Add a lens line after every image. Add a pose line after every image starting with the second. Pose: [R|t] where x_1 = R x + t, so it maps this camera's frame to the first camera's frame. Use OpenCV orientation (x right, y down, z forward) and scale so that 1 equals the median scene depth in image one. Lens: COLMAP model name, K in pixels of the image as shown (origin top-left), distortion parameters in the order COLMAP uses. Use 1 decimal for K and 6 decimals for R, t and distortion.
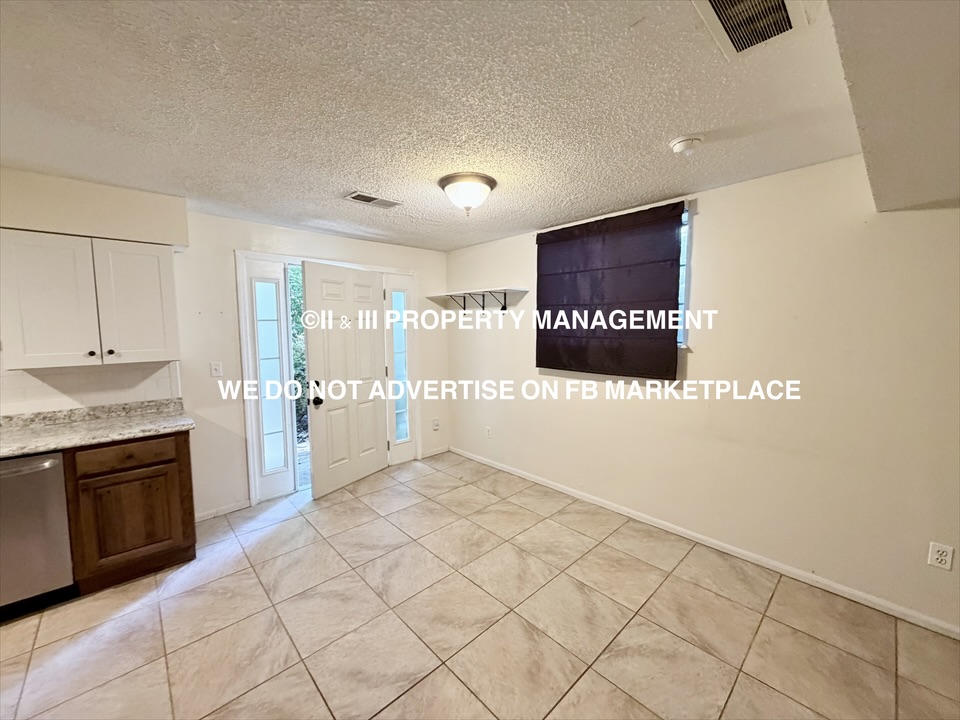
lens RADIAL K [[380.8, 0, 476.3], [0, 380.8, 354.3], [0, 0, 1]] dist [-0.000742, -0.000795]
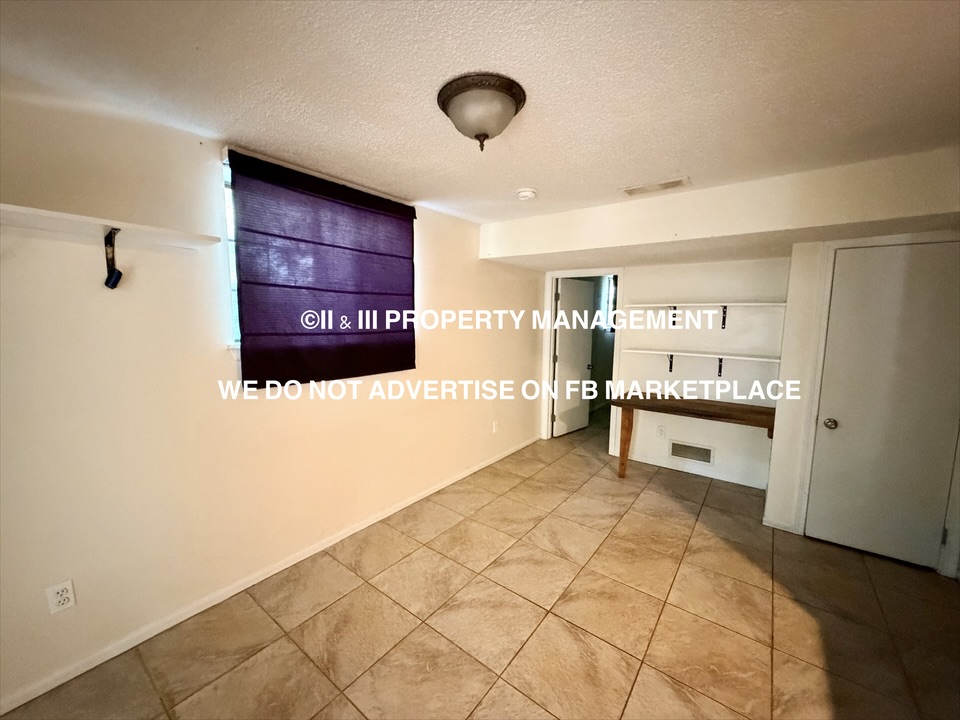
lens RADIAL K [[380.8, 0, 474.8], [0, 380.8, 356.8], [0, 0, 1]] dist [-0.000742, -0.000795]
pose [[-0.159606, -0.093938, 0.982701, -0.745438], [0.066530, 0.992175, 0.105650, -0.087338], [-0.984936, 0.082241, -0.152107, 1.236749]]
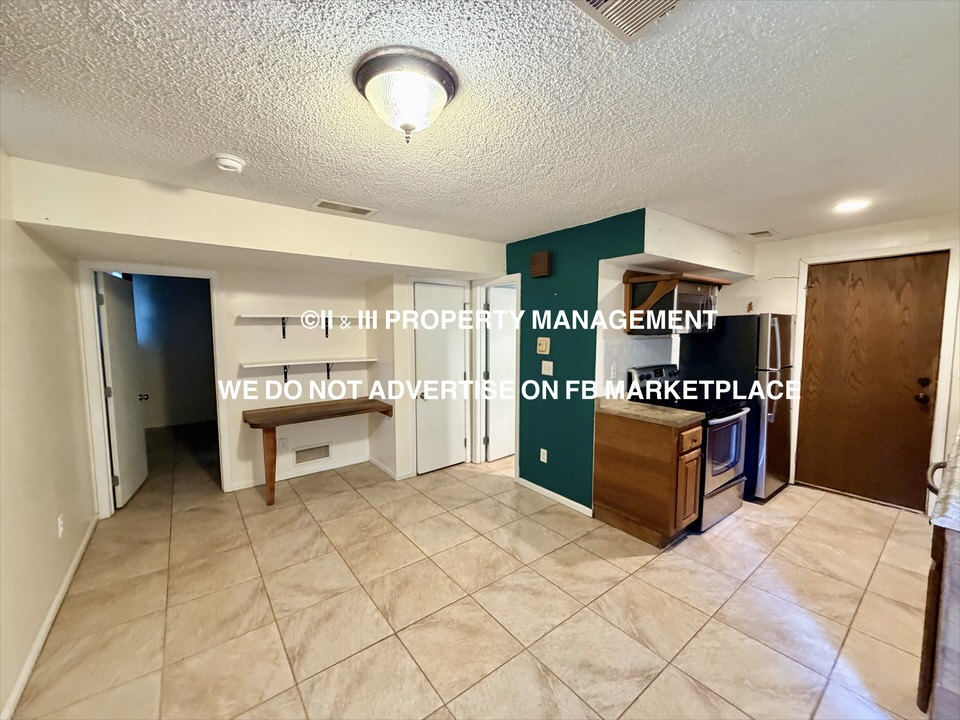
lens RADIAL K [[380.8, 0, 474.4], [0, 380.8, 360.1], [0, 0, 1]] dist [-0.000742, -0.000795]
pose [[-0.995125, 0.006737, 0.098396, -0.191168], [0.022301, 0.987196, 0.157947, -0.136496], [-0.096072, 0.159371, -0.982533, 1.737519]]
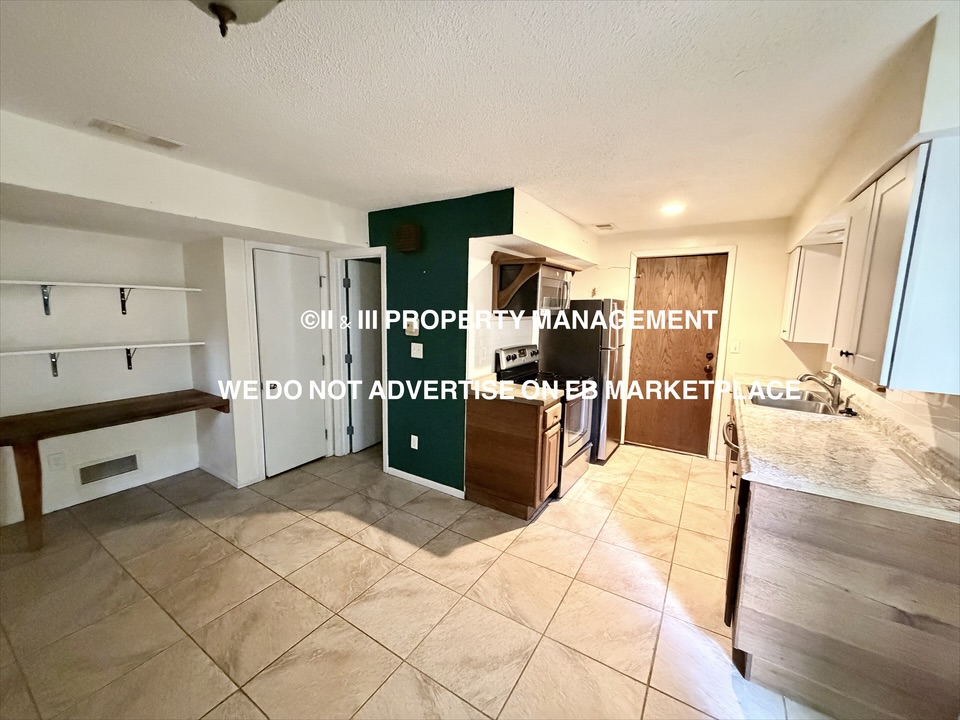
lens RADIAL K [[380.8, 0, 474.4], [0, 380.8, 359.6], [0, 0, 1]] dist [-0.000742, -0.000795]
pose [[-0.967566, 0.028885, -0.250963, -0.179601], [-0.025624, 0.977096, 0.211252, -0.132632], [0.251317, 0.210830, -0.944664, 1.632415]]
